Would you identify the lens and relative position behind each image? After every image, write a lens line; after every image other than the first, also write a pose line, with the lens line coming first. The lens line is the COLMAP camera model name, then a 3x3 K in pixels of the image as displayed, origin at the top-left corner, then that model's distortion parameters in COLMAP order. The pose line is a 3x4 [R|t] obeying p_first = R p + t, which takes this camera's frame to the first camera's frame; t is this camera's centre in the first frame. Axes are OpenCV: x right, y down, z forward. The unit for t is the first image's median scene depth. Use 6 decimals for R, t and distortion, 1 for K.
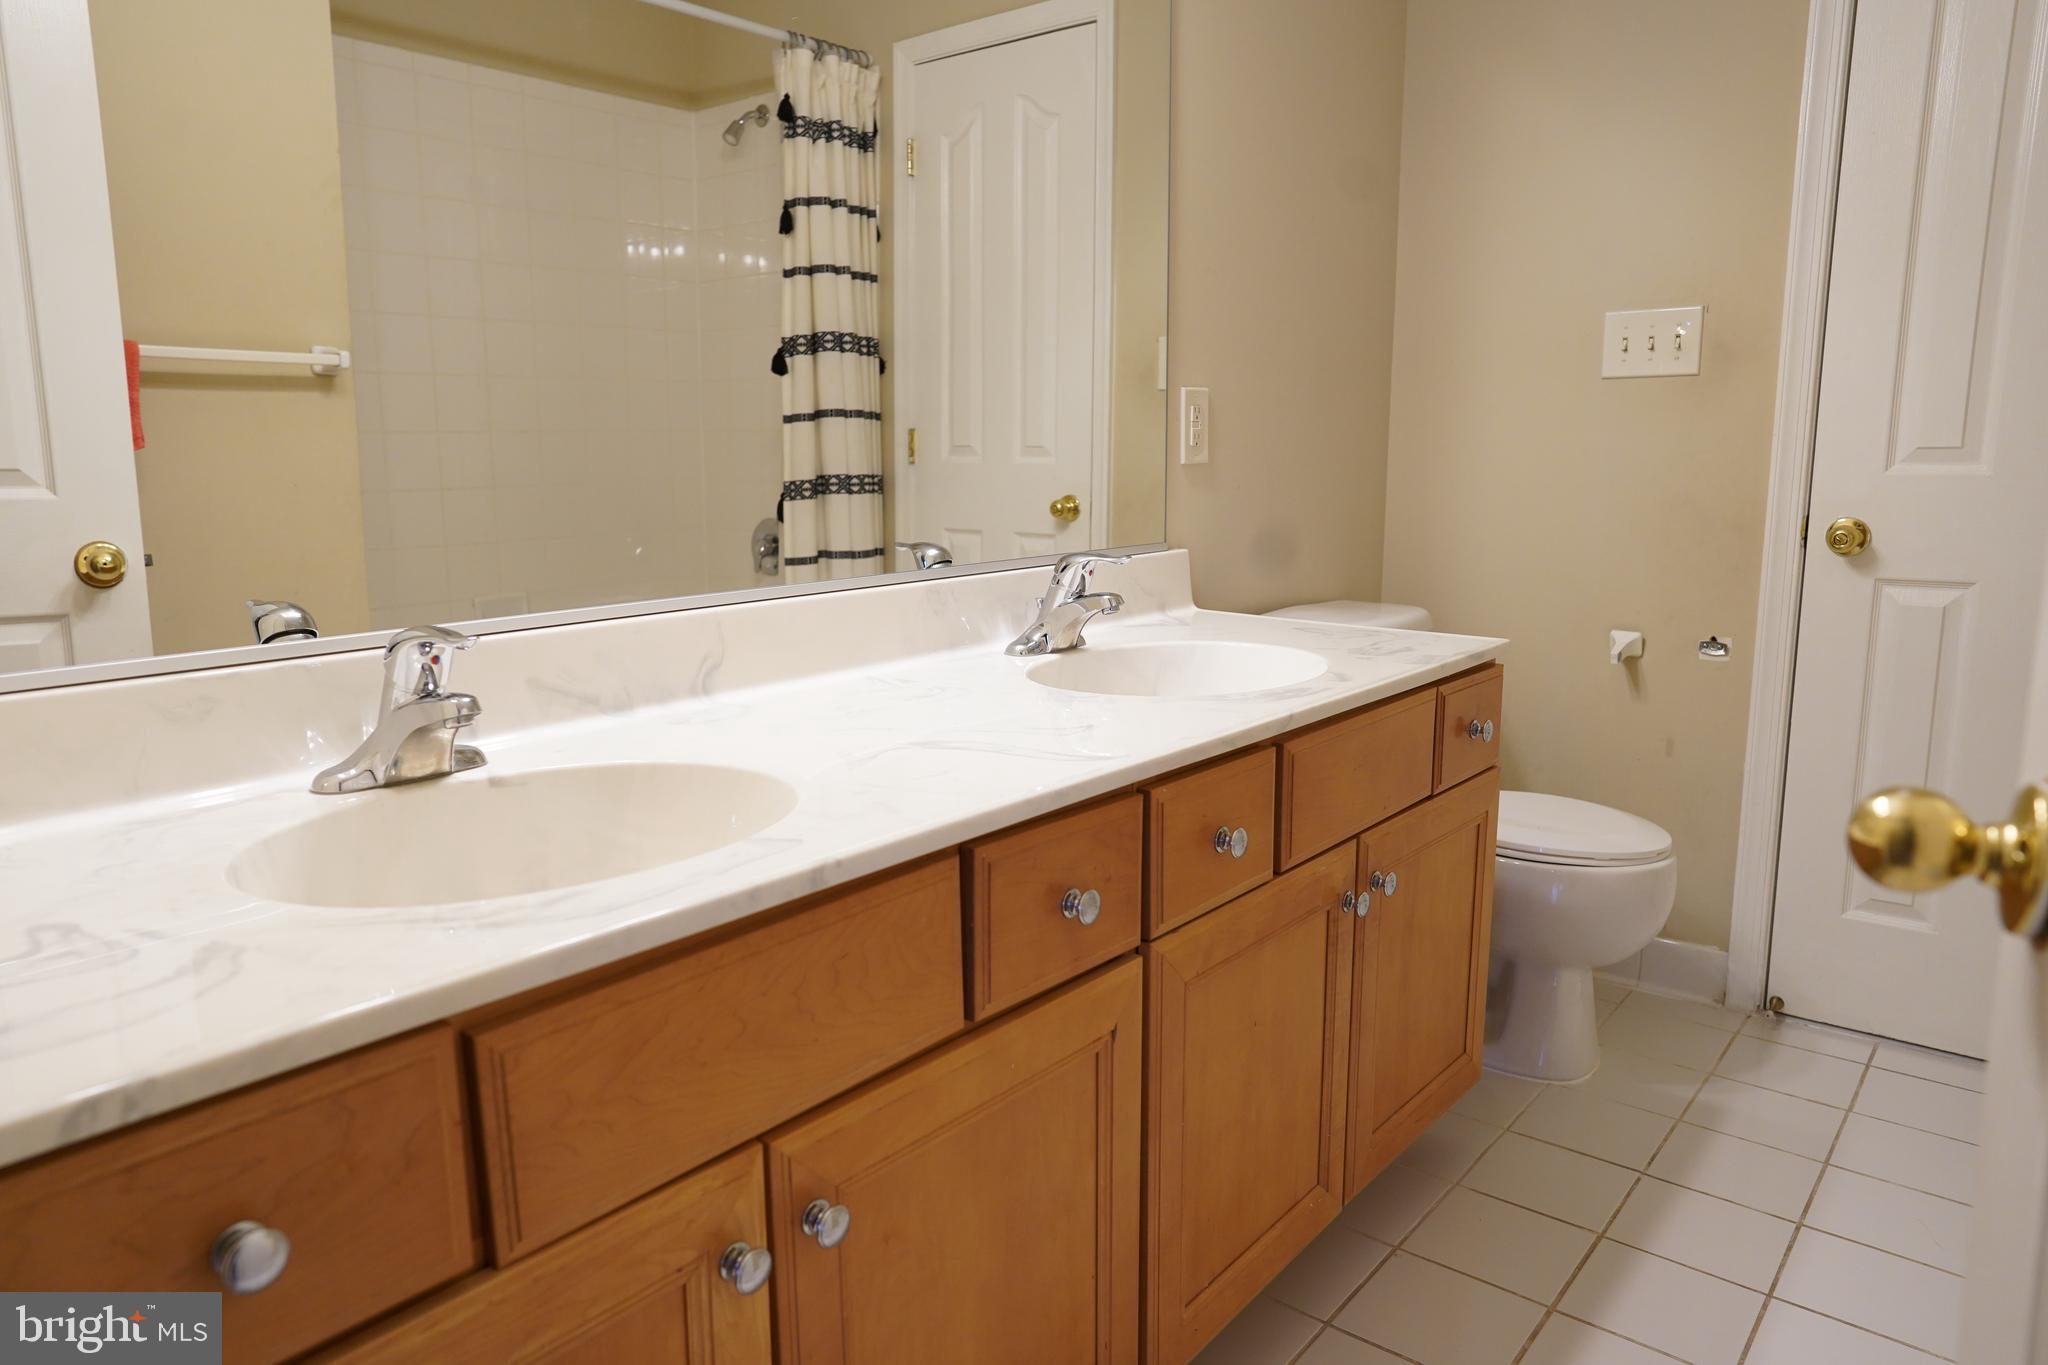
lens RADIAL K [[1363.6, 0, 1013.0], [0, 1363.6, 681.1], [0, 0, 1]] dist [-0.044780, 0.052082]
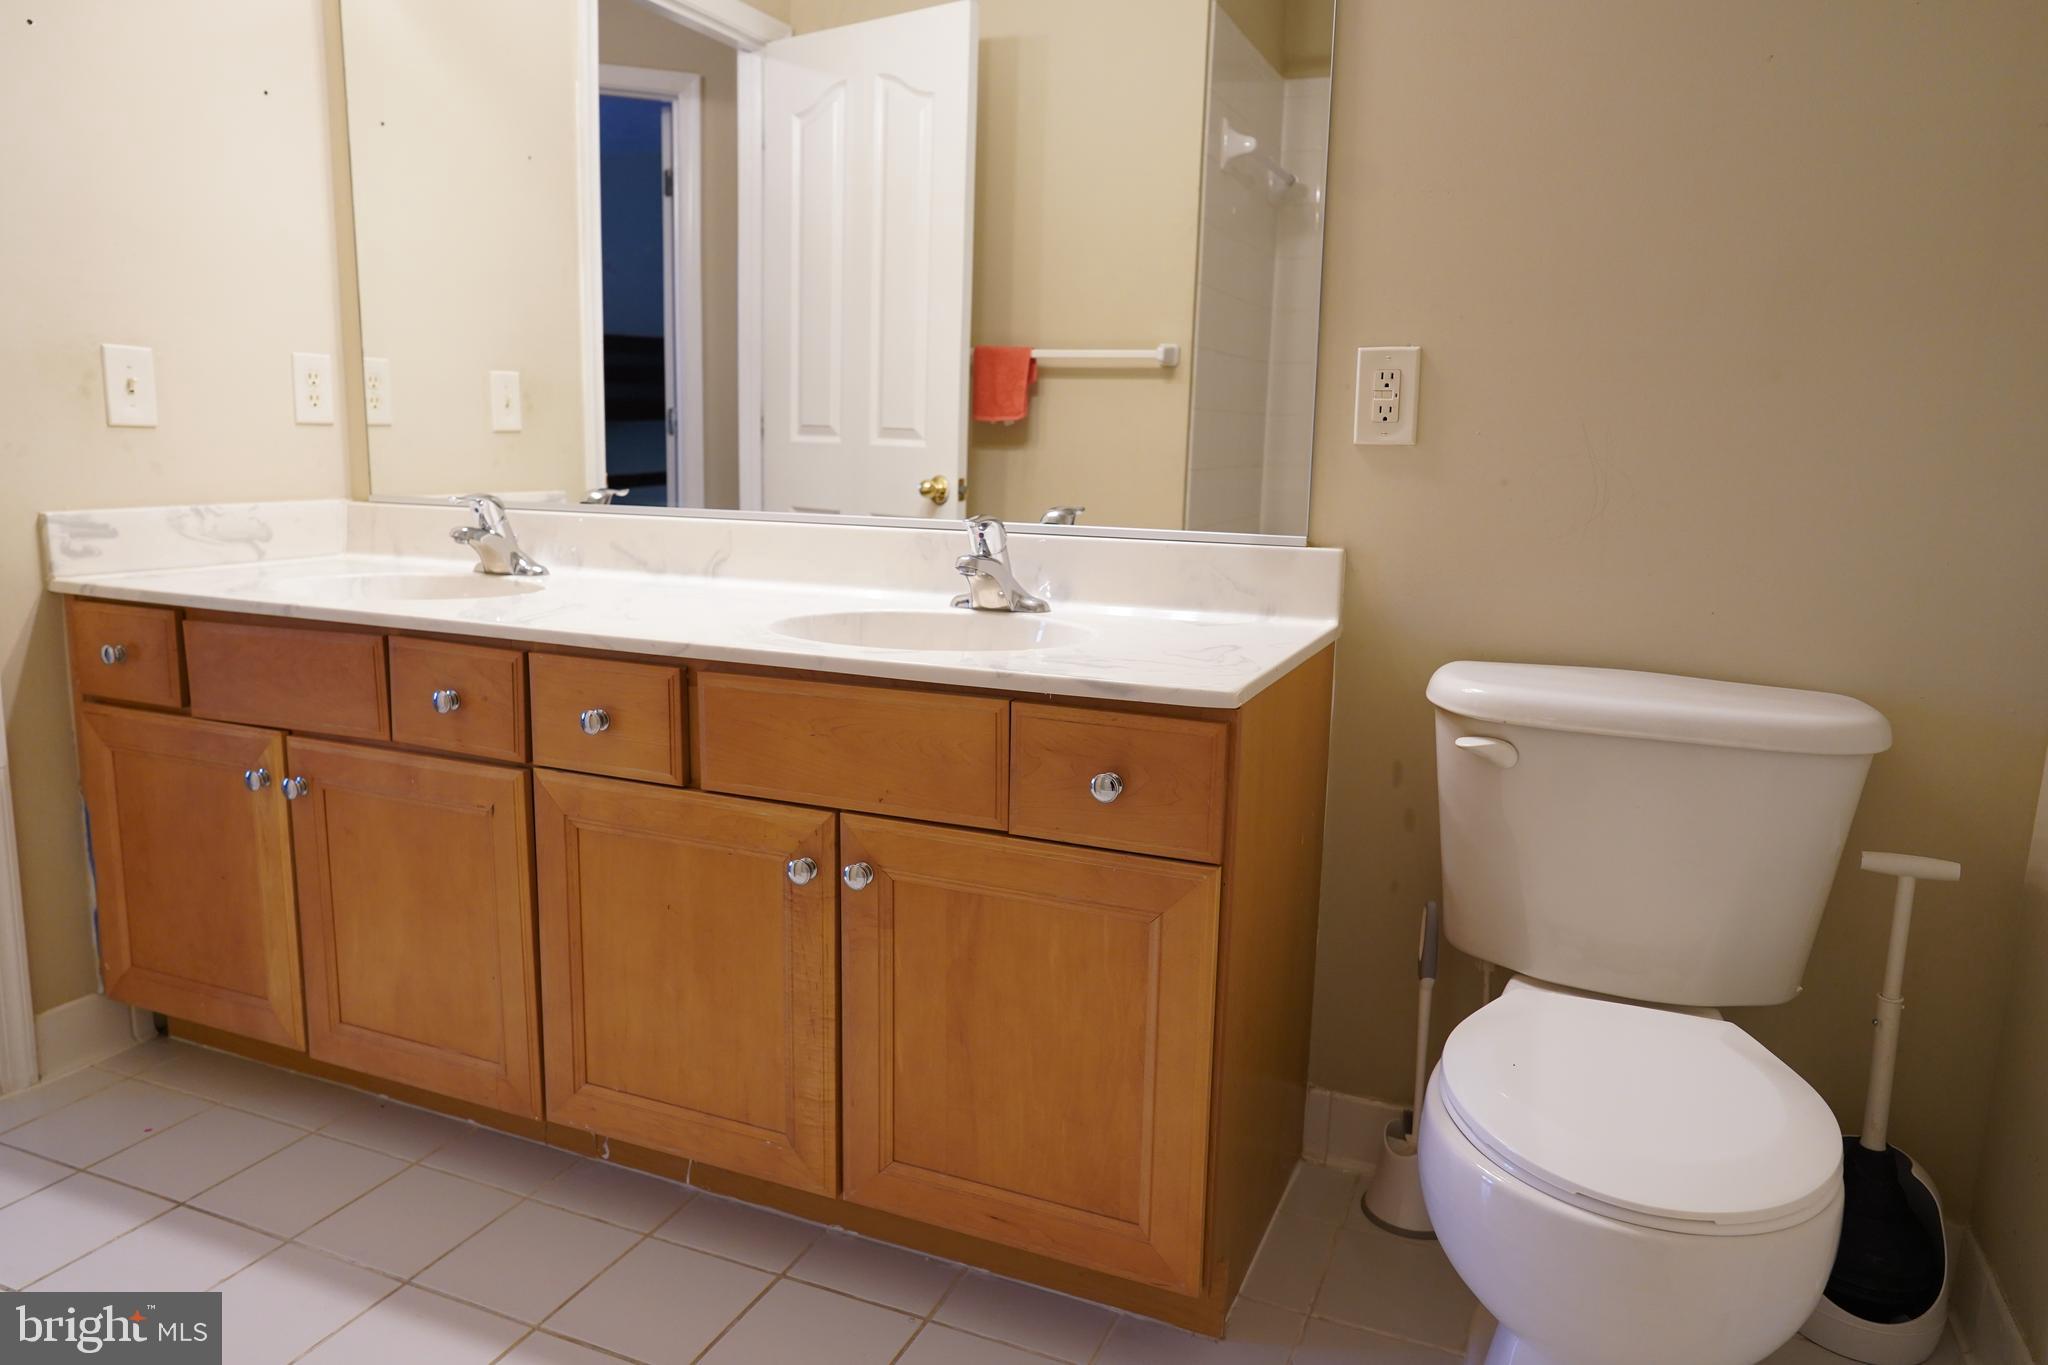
lens RADIAL K [[1363.6, 0, 1009.0], [0, 1363.6, 679.3], [0, 0, 1]] dist [-0.044780, 0.052082]
pose [[0.270325, 0.182999, -0.945217, 0.847403], [-0.186368, 0.973146, 0.135106, -0.093640], [0.944559, 0.139635, 0.297170, 0.584098]]
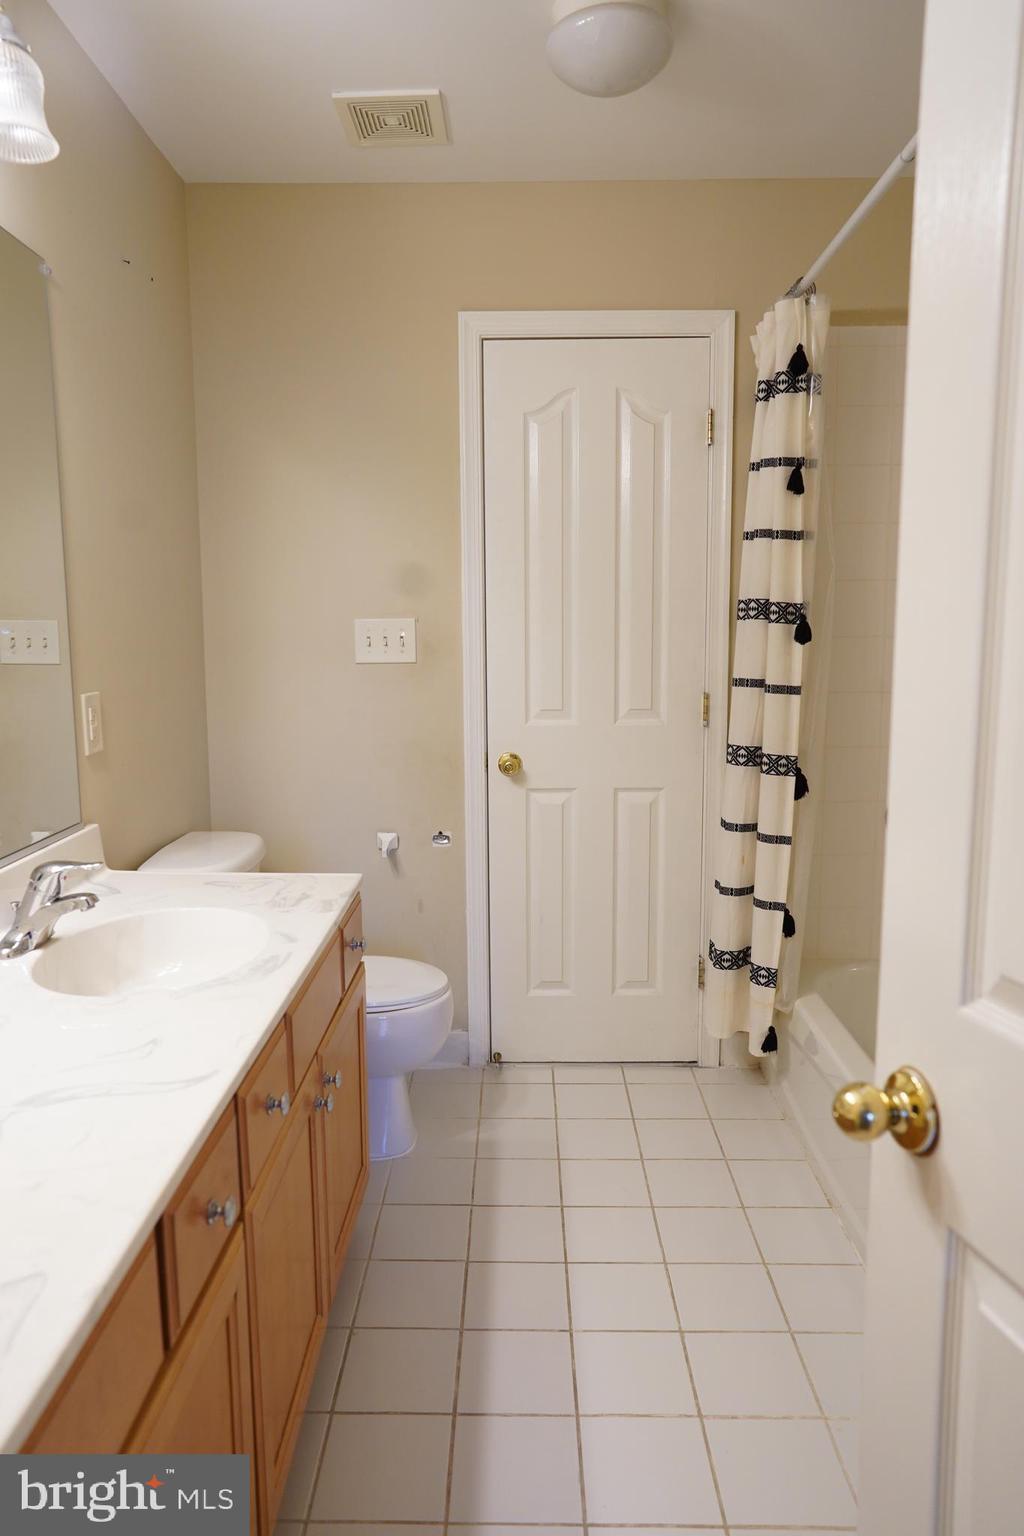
lens RADIAL K [[1022.7, 0, 505.9], [0, 1022.7, 768.7], [0, 0, 1]] dist [-0.044780, 0.052082]
pose [[0.773574, -0.087717, 0.627606, -0.159559], [0.102908, 0.994616, 0.012170, -0.120081], [-0.625295, 0.055172, 0.778436, 0.050077]]
